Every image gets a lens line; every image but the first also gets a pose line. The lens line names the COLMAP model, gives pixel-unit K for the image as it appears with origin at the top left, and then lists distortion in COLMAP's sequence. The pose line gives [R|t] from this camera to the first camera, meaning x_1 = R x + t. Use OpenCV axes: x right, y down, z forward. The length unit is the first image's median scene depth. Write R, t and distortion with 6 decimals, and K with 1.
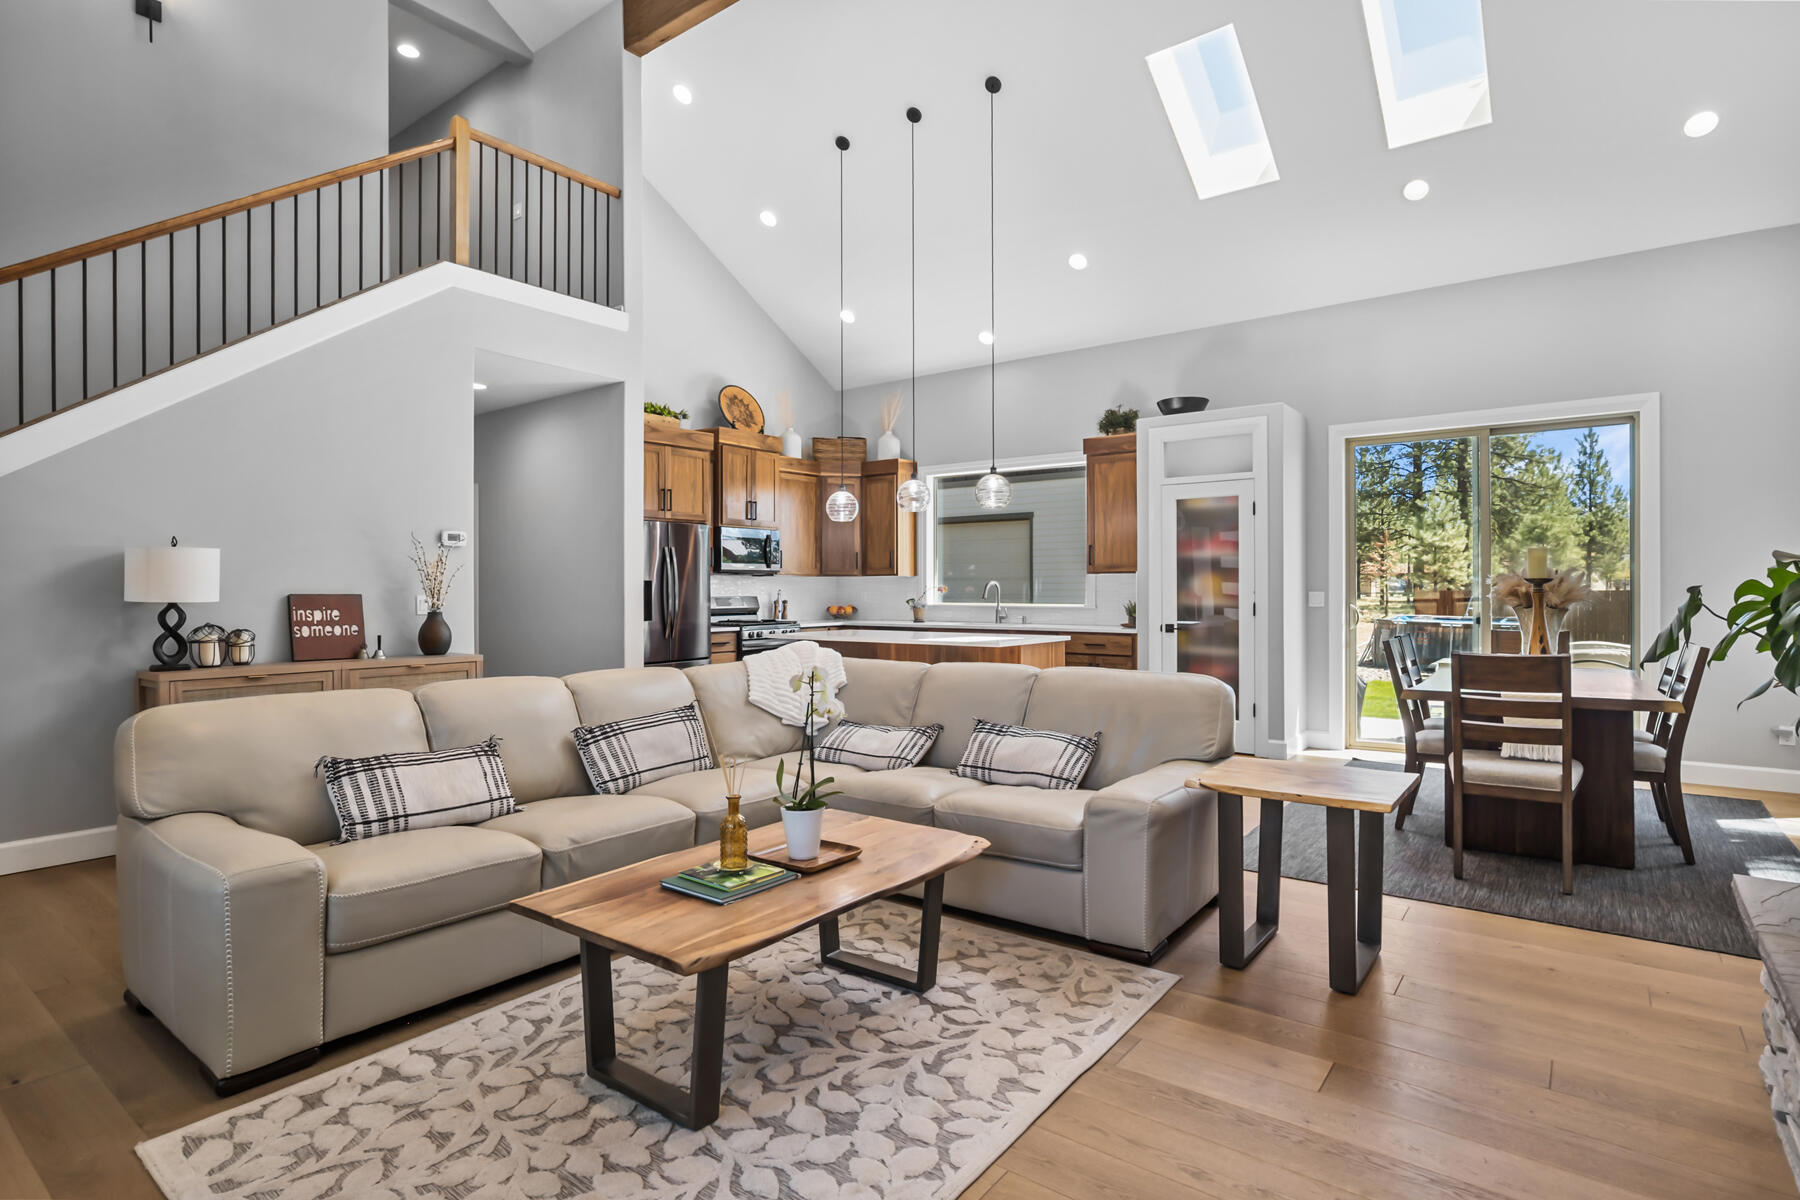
lens RADIAL K [[911.5, 0, 900.0], [0, 911.5, 597.8], [0, 0, 1]] dist [-0.024932, 0.013111]
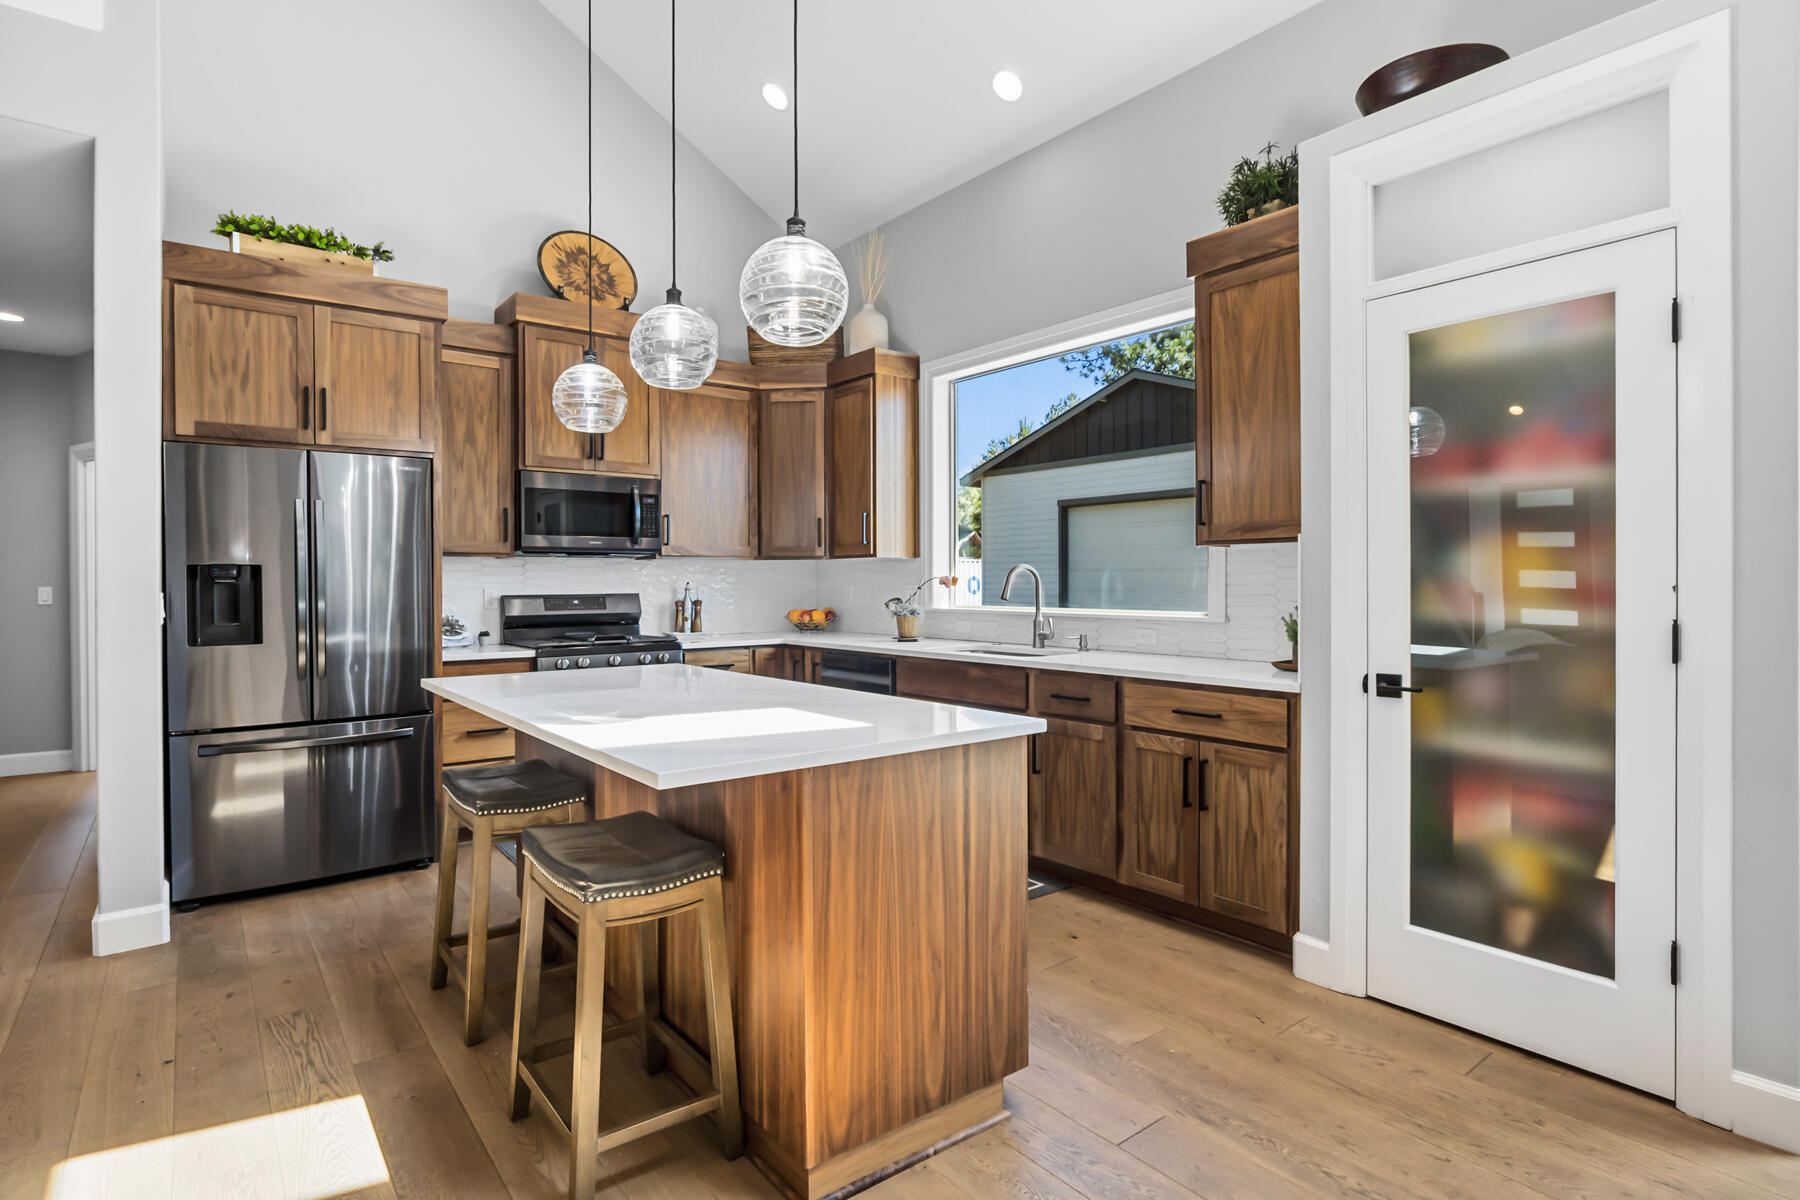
lens RADIAL K [[911.5, 0, 901.1], [0, 911.5, 590.2], [0, 0, 1]] dist [-0.024932, 0.013111]
pose [[0.968392, 0.001793, -0.249427, 0.194507], [-0.001892, 0.999998, -0.000158, -0.005014], [0.249426, 0.000625, 0.968394, 0.589118]]
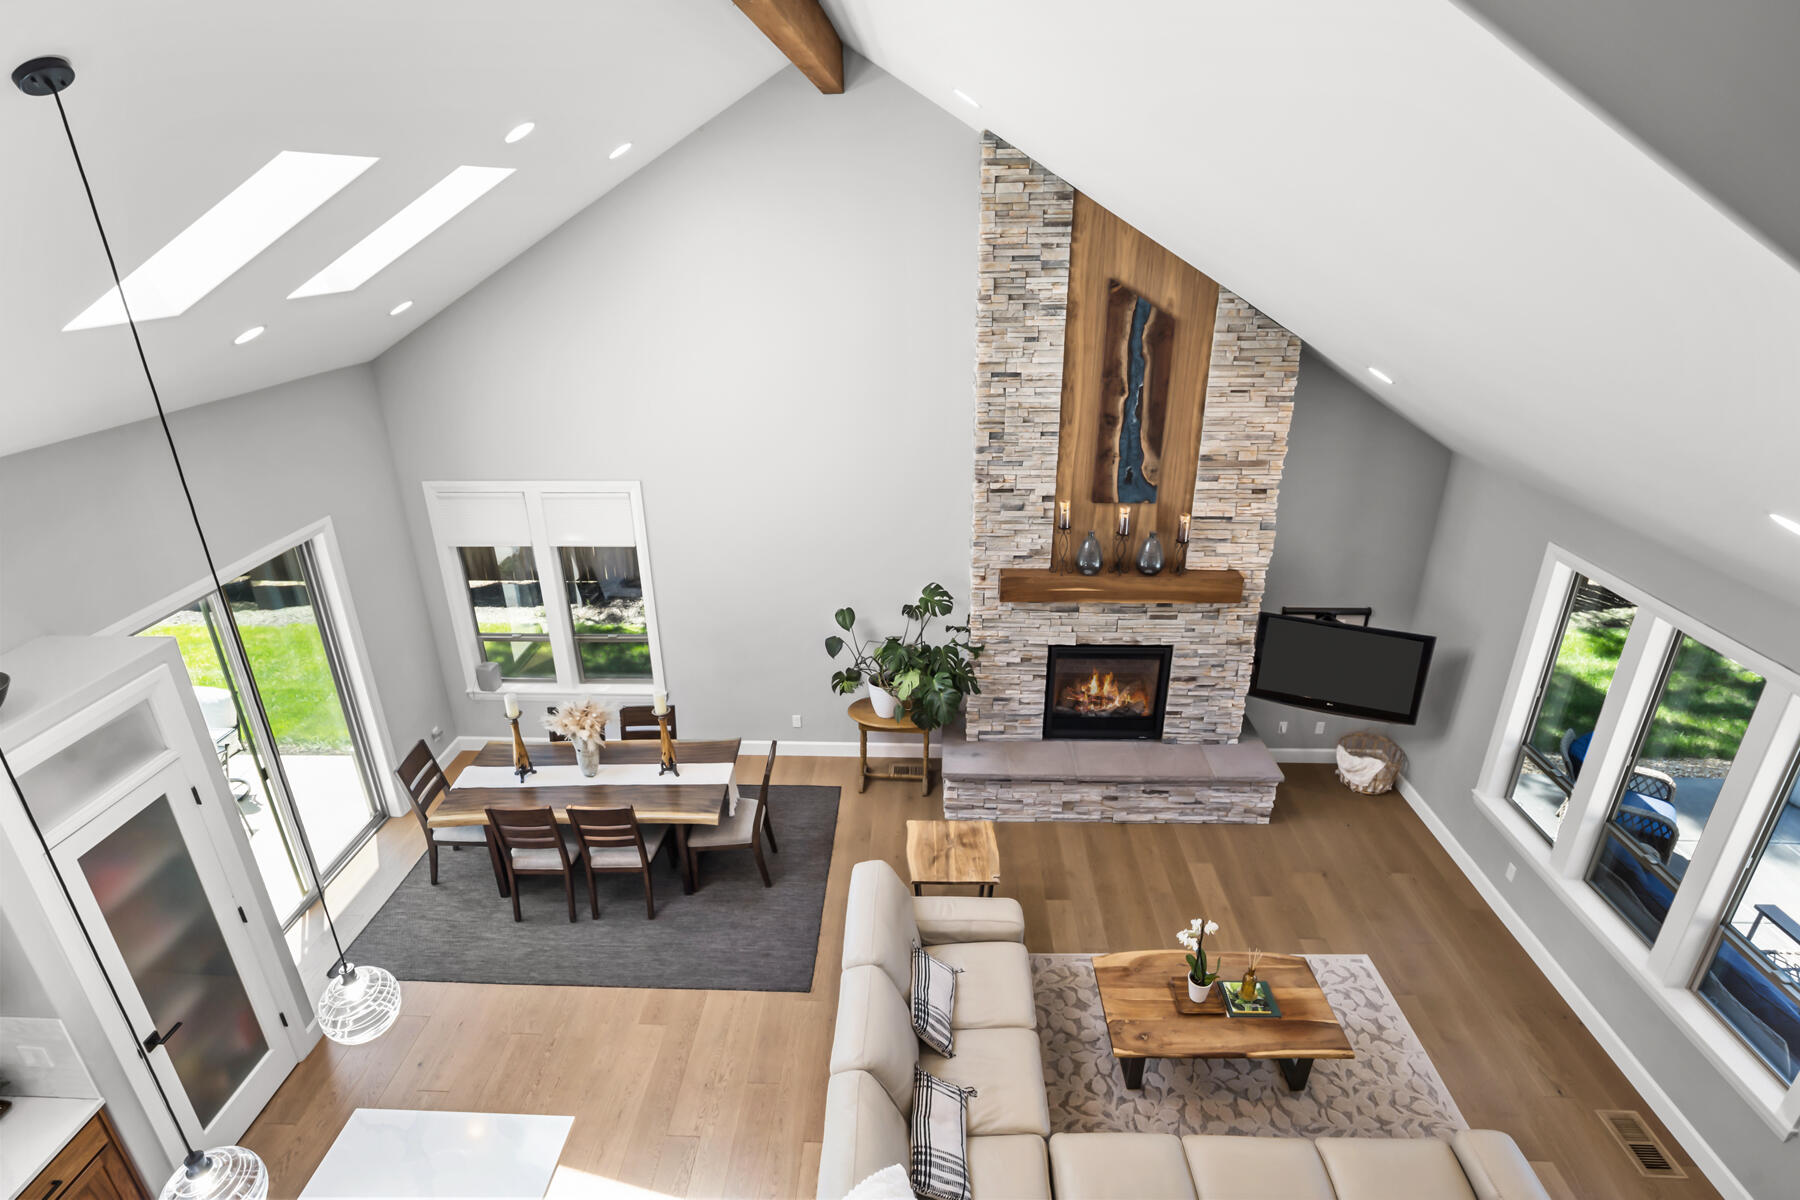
lens RADIAL K [[911.5, 0, 897.9], [0, 911.5, 604.5], [0, 0, 1]] dist [-0.024932, 0.013111]
pose [[-0.578124, -0.317443, 0.751666, -0.327089], [0.016543, 0.916468, 0.399765, -0.444354], [-0.815781, 0.243549, -0.524581, 0.831329]]
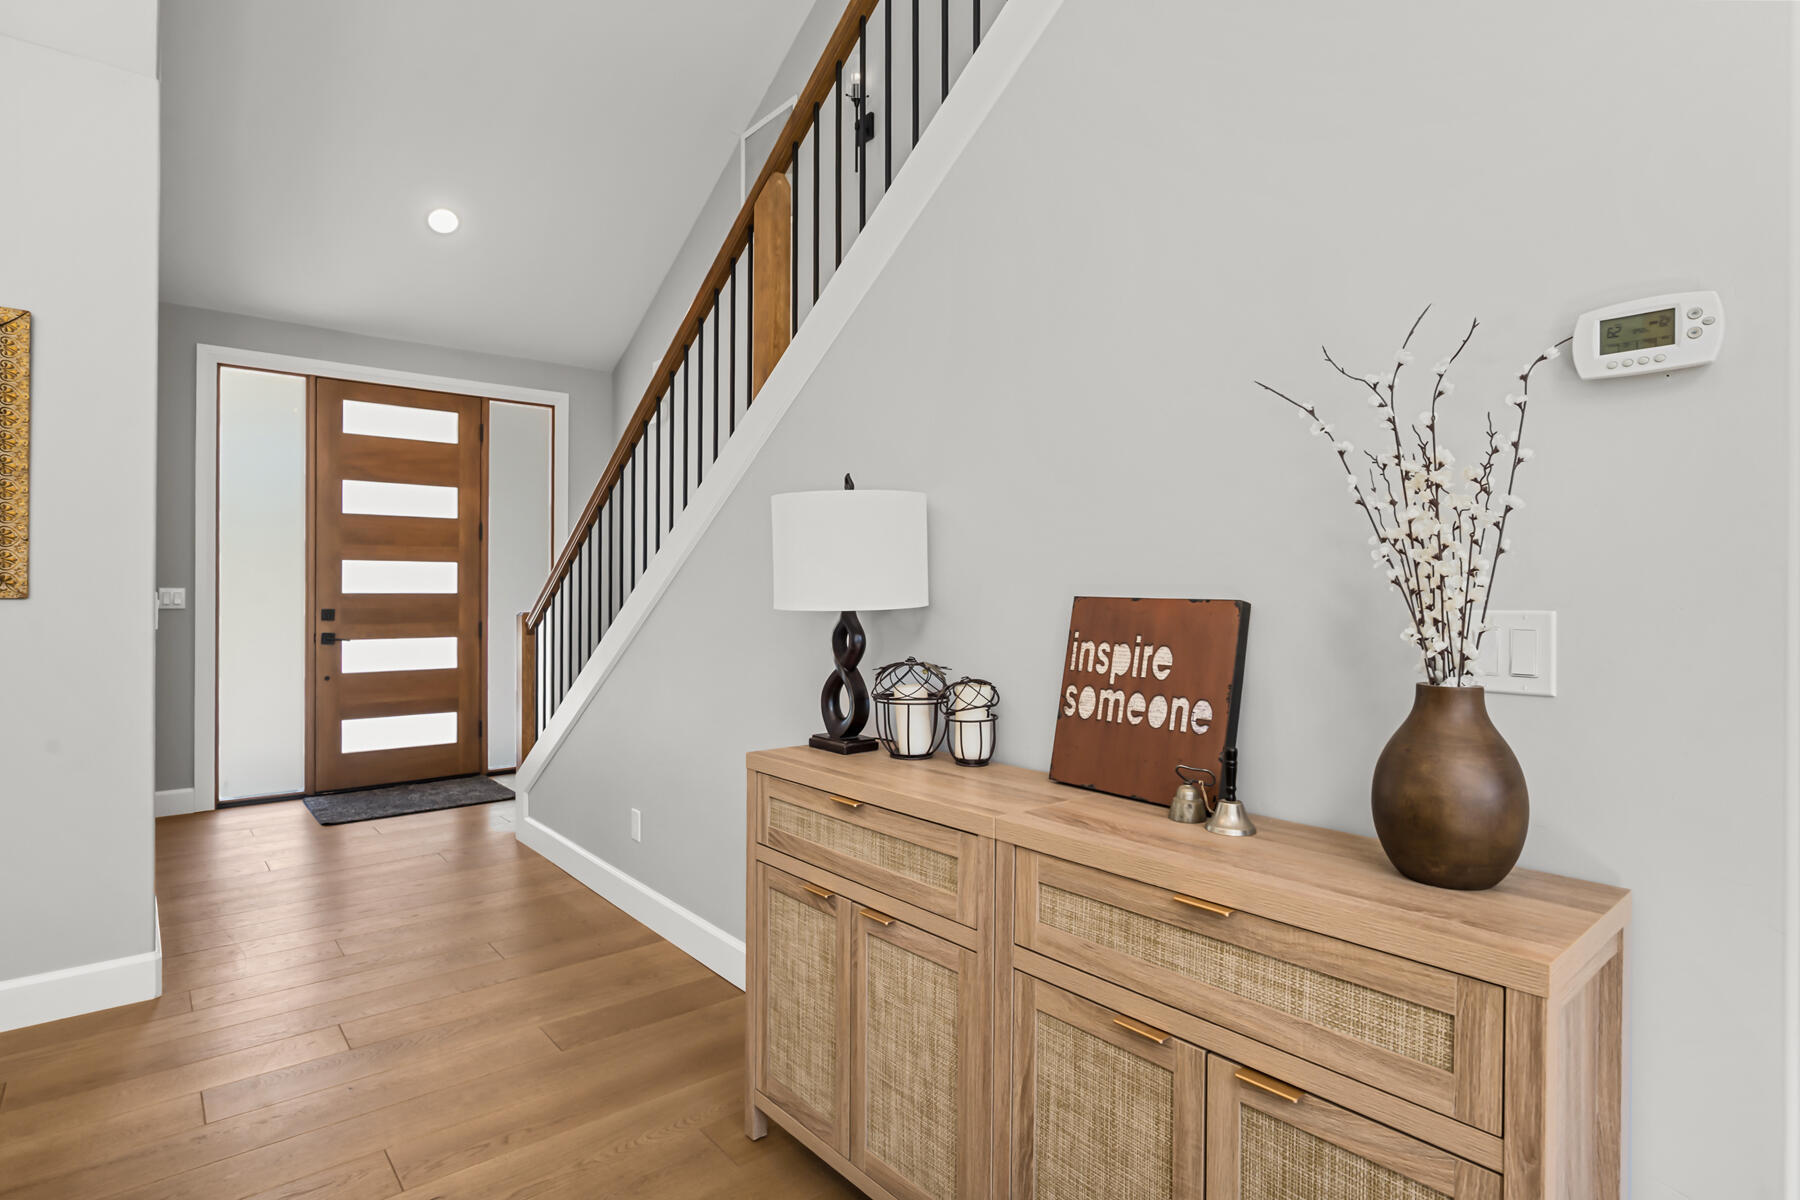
lens RADIAL K [[911.5, 0, 899.7], [0, 911.5, 587.6], [0, 0, 1]] dist [-0.024932, 0.013111]
pose [[-0.213240, 0.002152, -0.976997, -0.194999], [-0.011549, 0.999922, 0.004723, -0.005795], [0.976932, 0.012291, -0.213198, 0.668676]]
